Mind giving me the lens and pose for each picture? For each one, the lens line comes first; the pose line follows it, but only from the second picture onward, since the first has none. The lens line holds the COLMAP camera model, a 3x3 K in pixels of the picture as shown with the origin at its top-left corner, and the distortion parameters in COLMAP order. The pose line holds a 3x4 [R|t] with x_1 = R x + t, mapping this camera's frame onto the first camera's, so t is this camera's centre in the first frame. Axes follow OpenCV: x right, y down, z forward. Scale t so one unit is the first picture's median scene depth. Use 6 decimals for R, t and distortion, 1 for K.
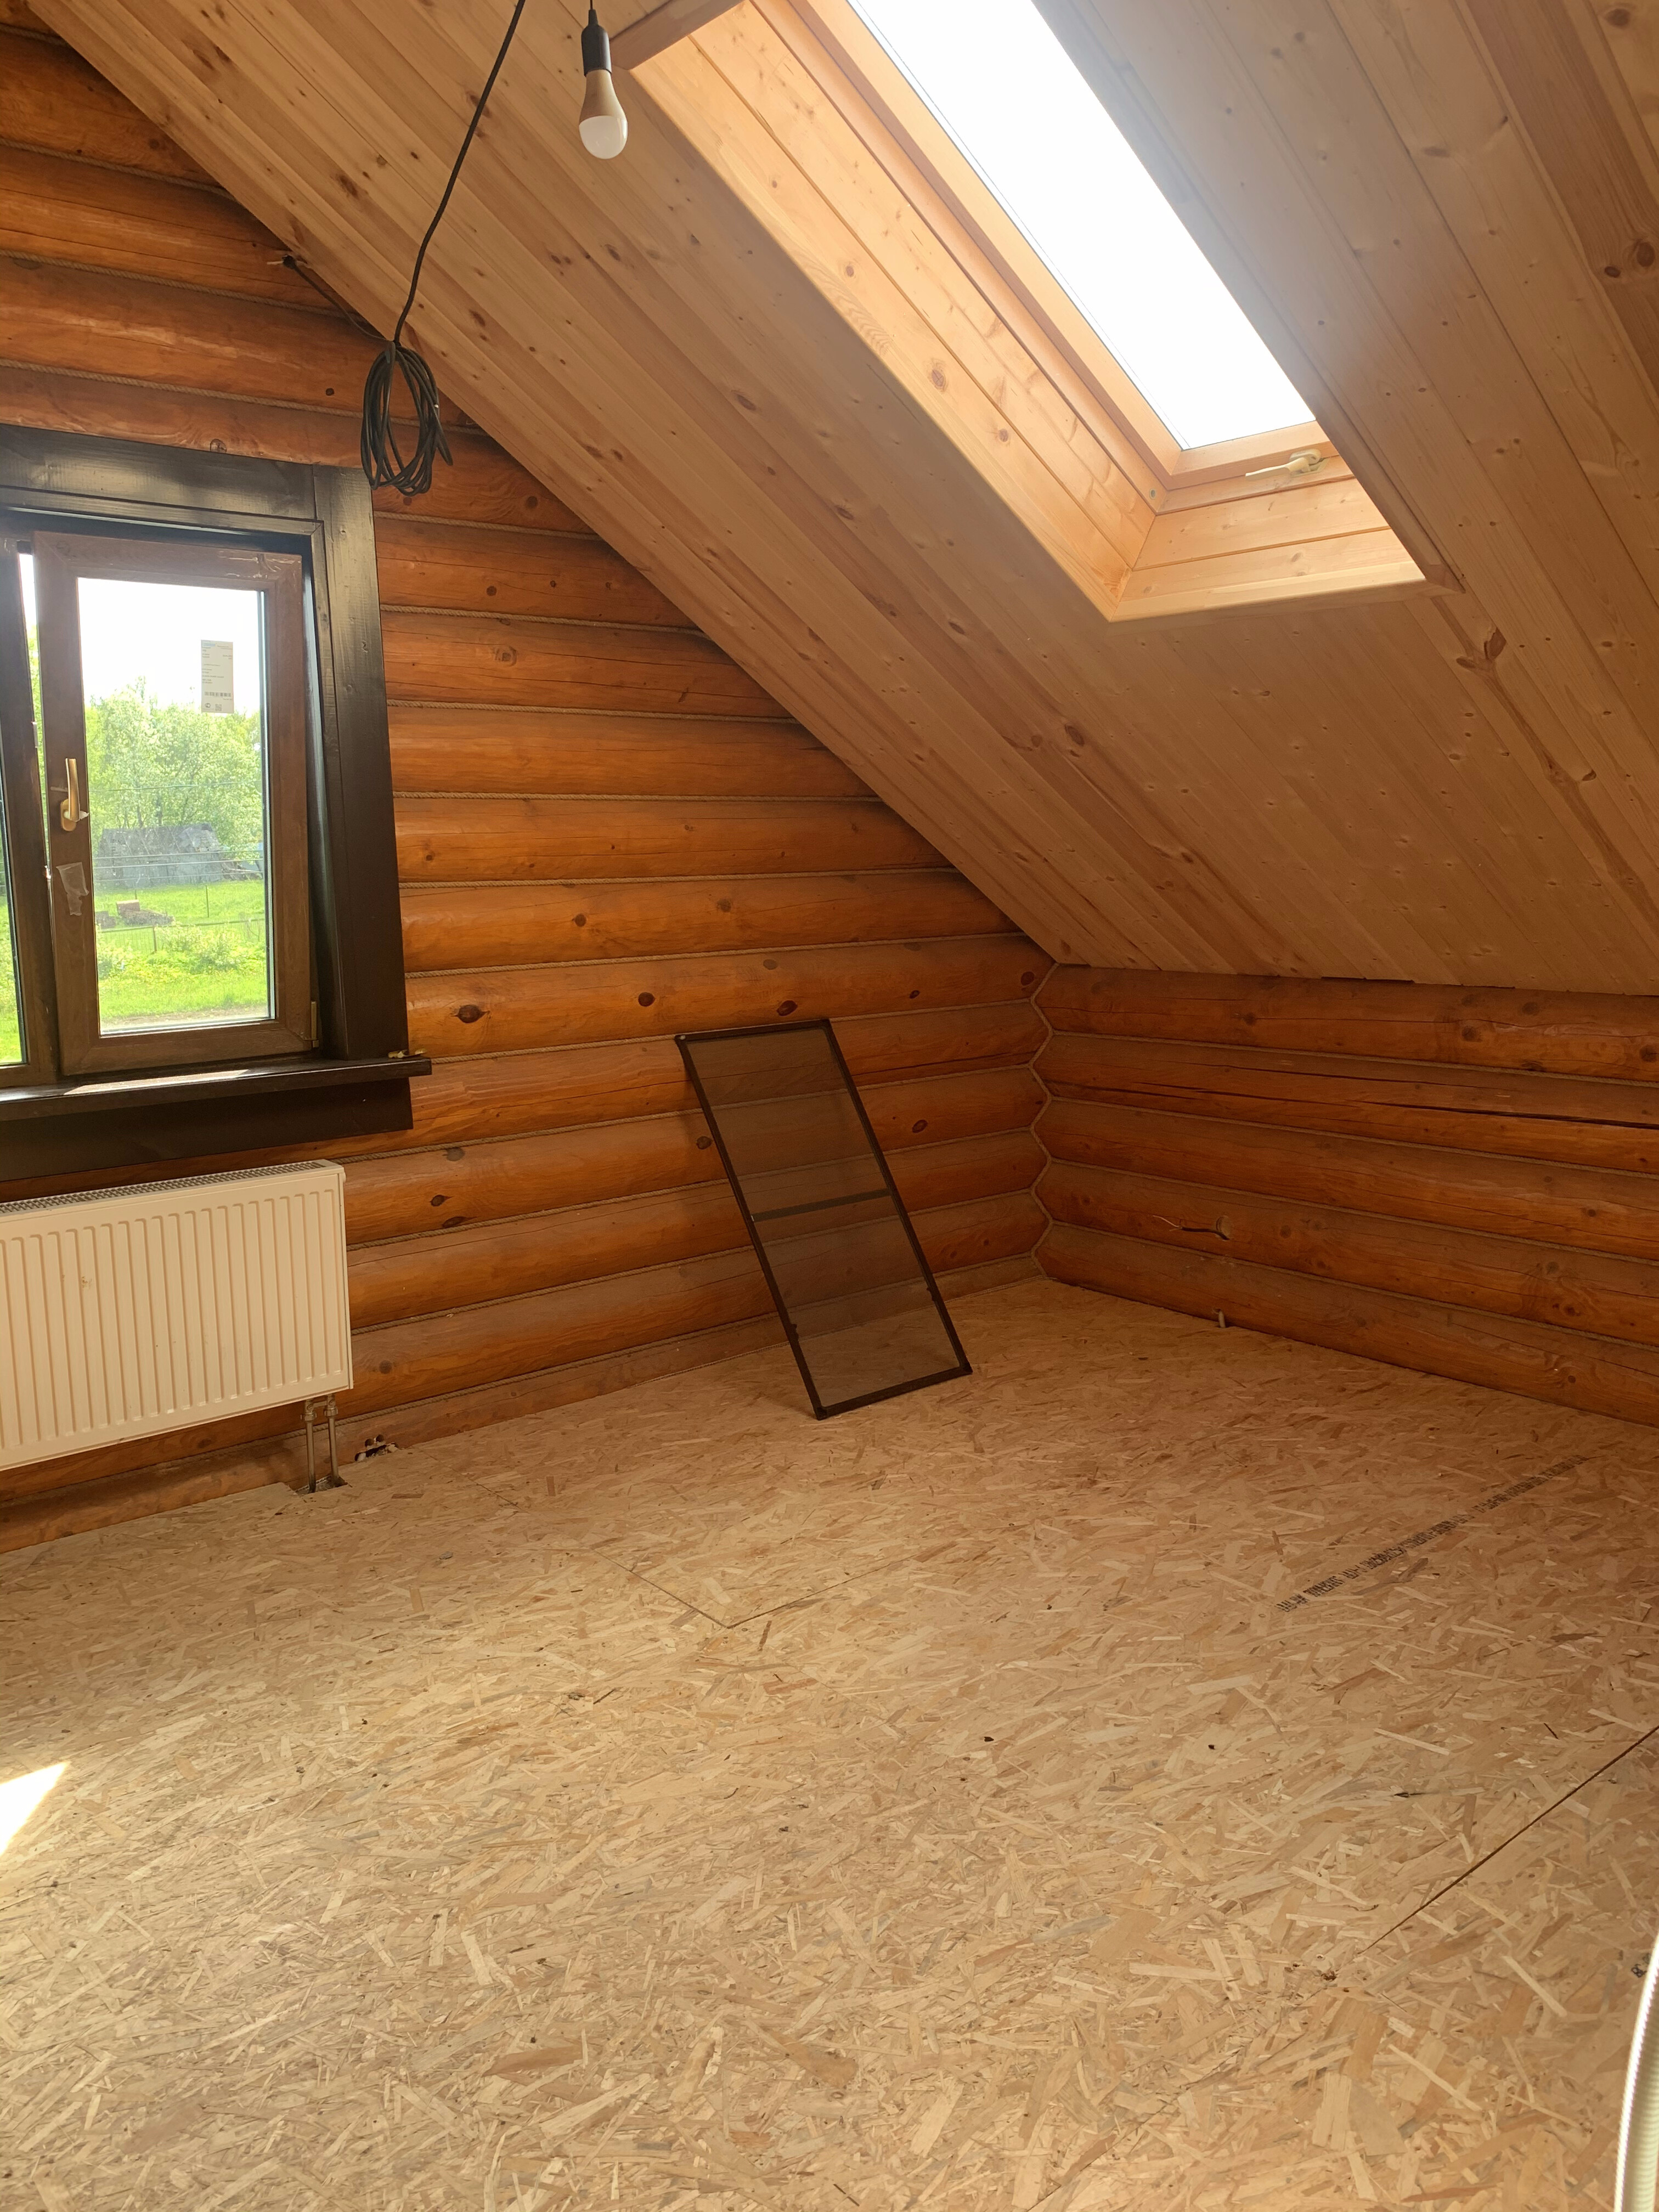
lens RADIAL K [[1699.9, 0, 831.4], [0, 1699.9, 1103.6], [0, 0, 1]] dist [0.024769, -0.027803]
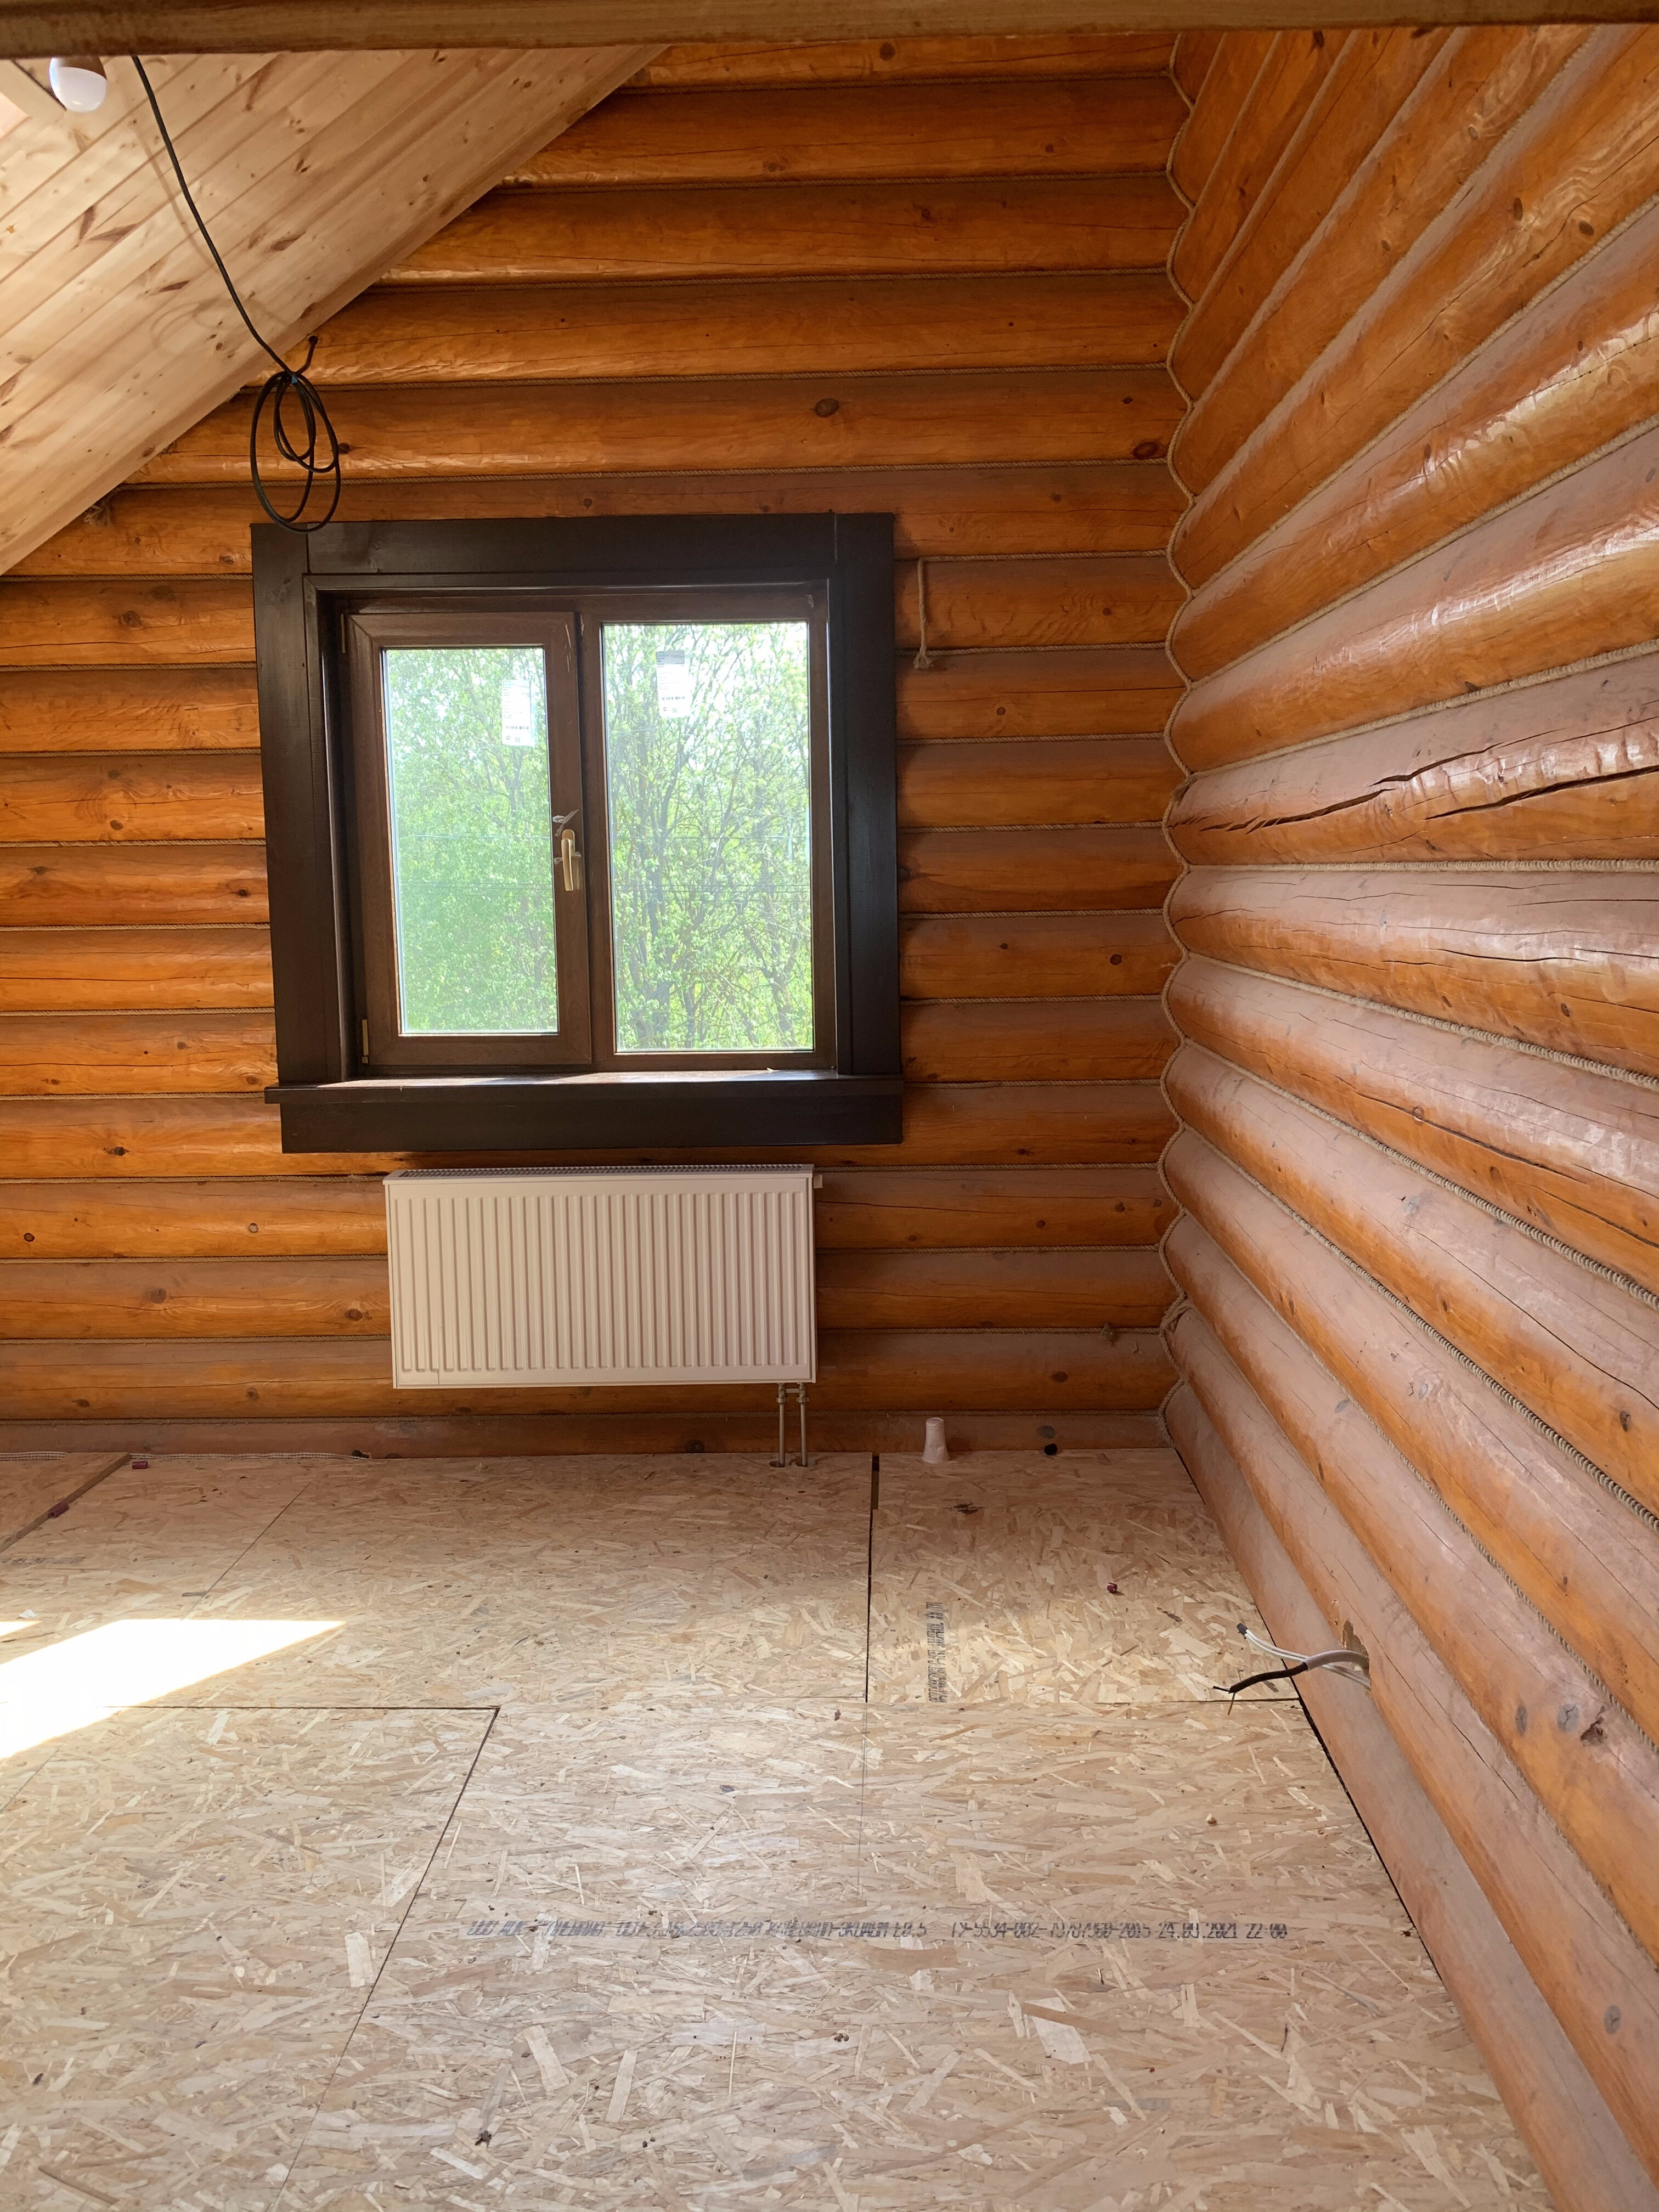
lens RADIAL K [[1699.9, 0, 868.2], [0, 1699.9, 1106.8], [0, 0, 1]] dist [0.024769, -0.027803]
pose [[0.745656, 0.105442, -0.657935, 0.480260], [-0.105707, 0.993615, 0.039438, -0.056873], [0.657893, 0.040141, 0.752041, 0.237000]]
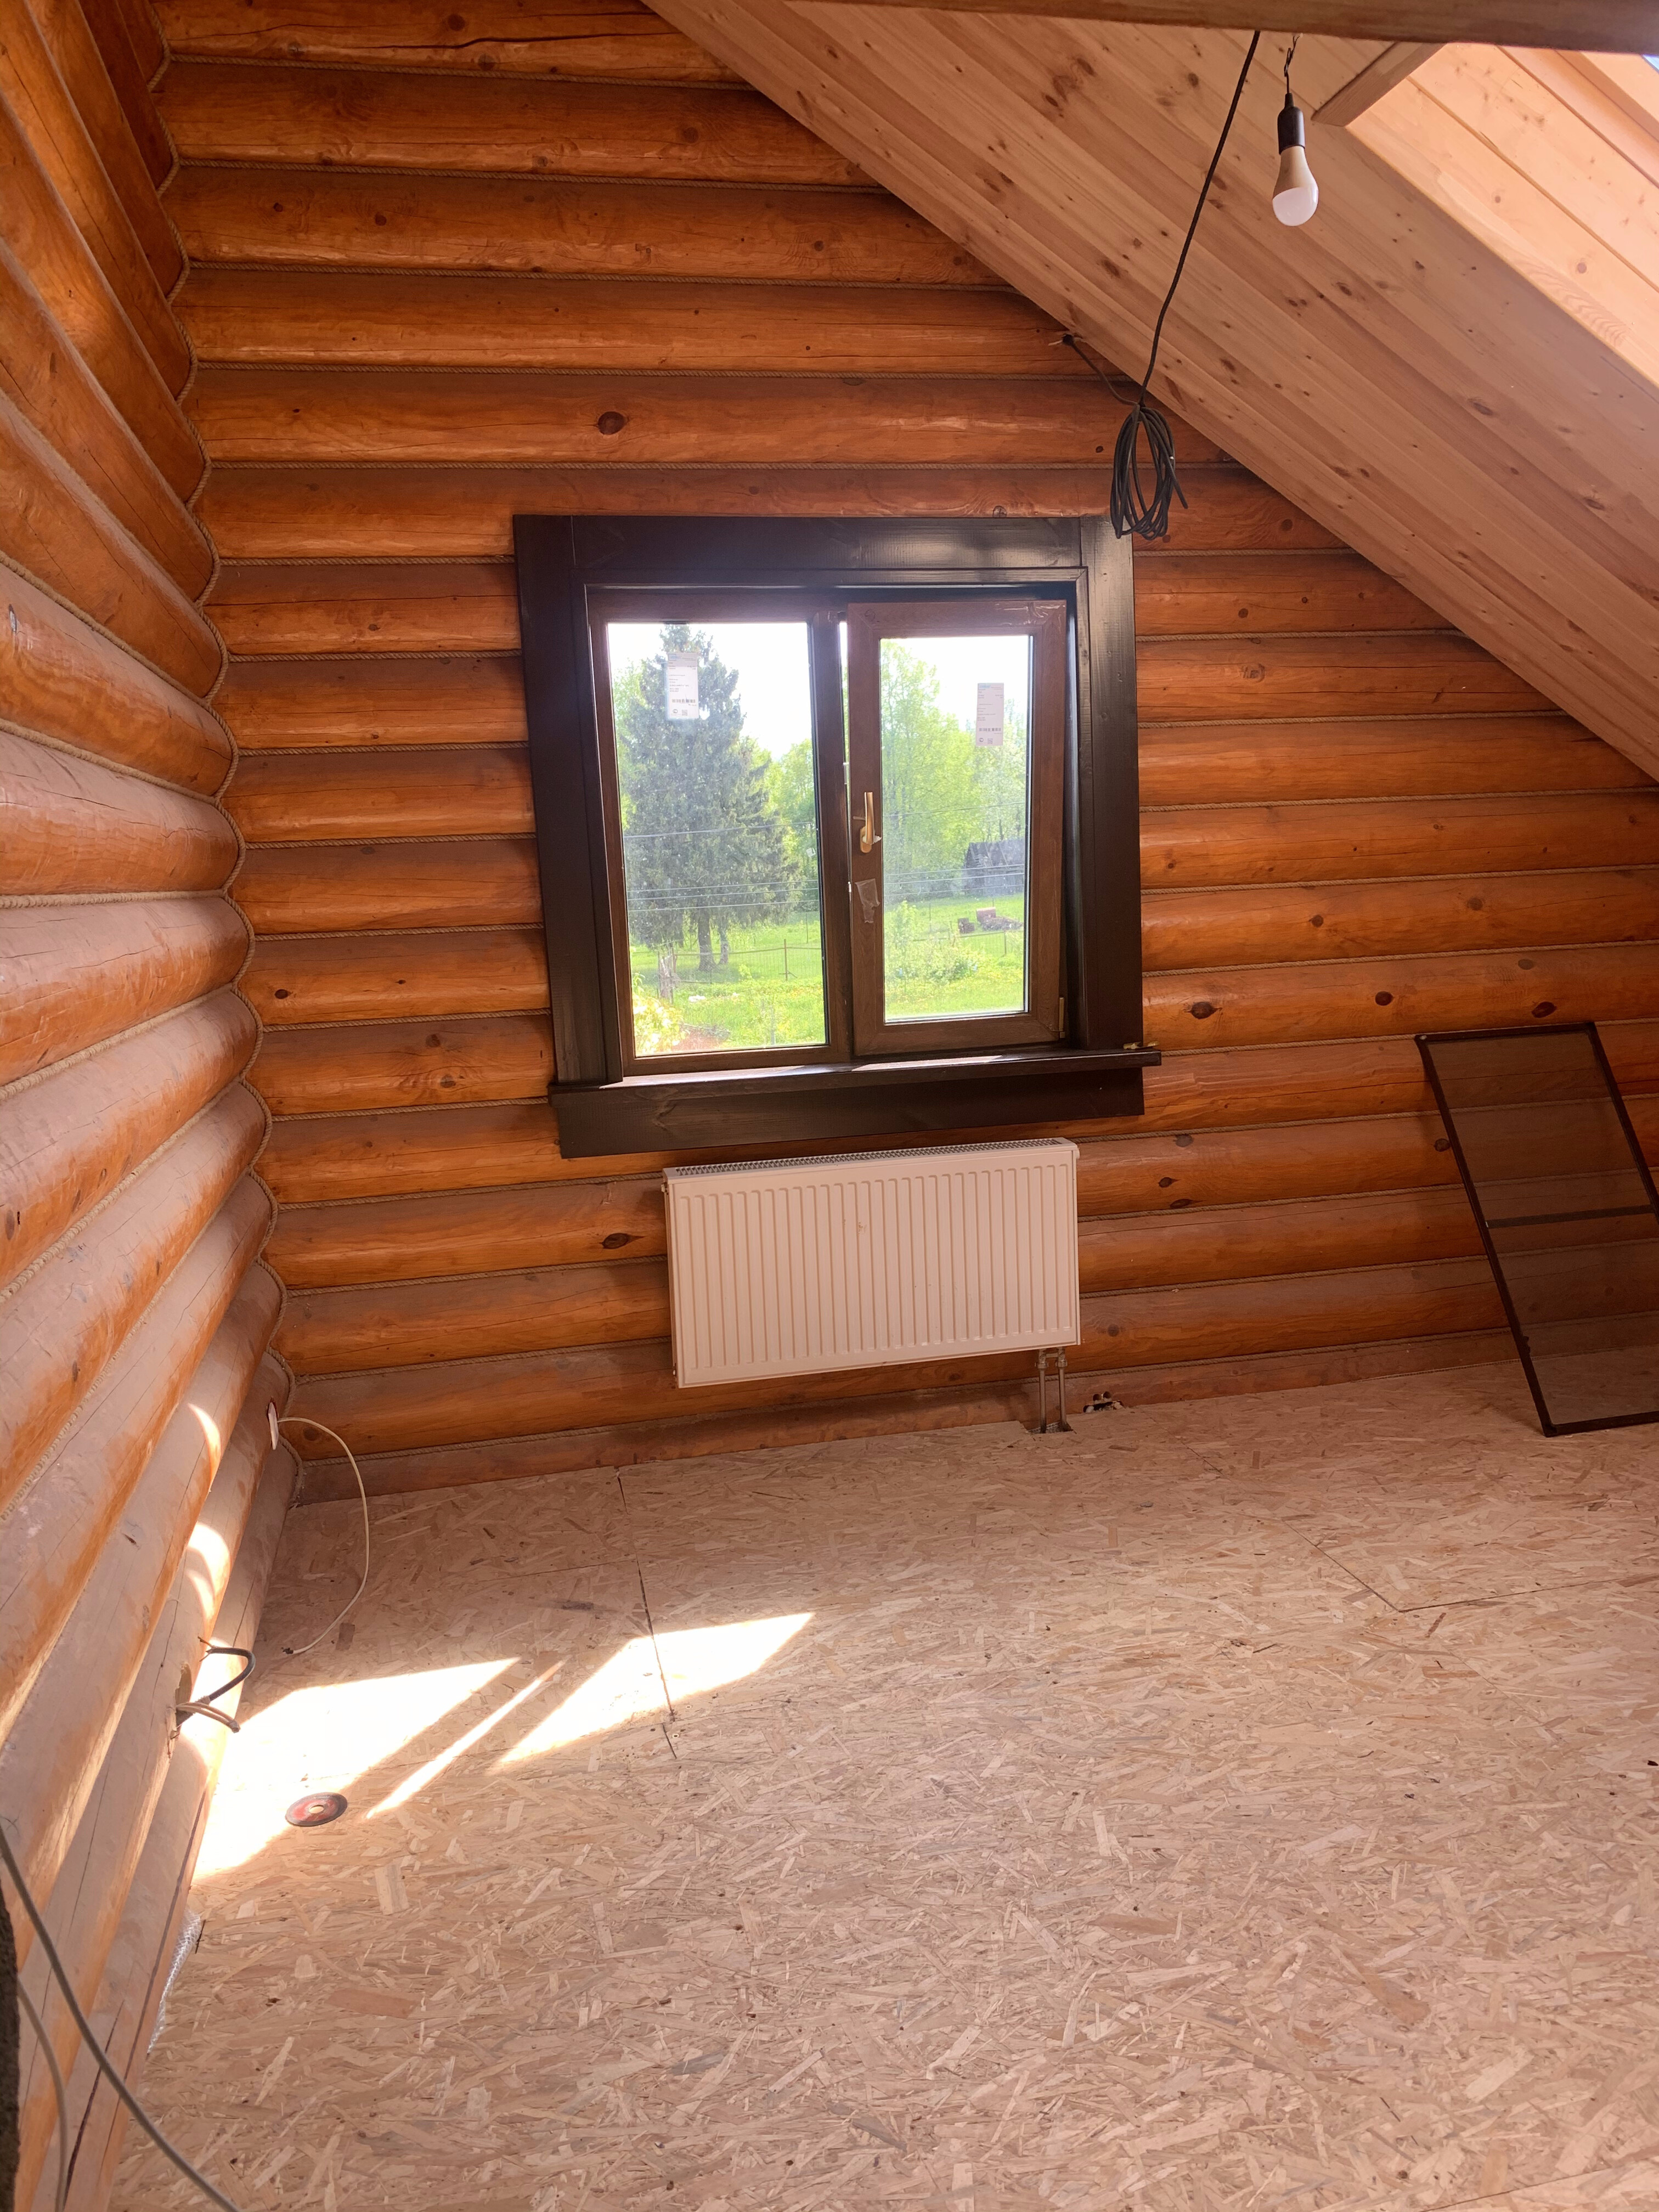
lens RADIAL K [[1699.9, 0, 841.9], [0, 1699.9, 1090.7], [0, 0, 1]] dist [0.024769, -0.027803]
pose [[0.889138, 0.039493, -0.455933, 0.090183], [-0.043526, 0.999051, 0.001655, 0.007431], [0.455565, 0.018373, 0.890013, -0.066094]]
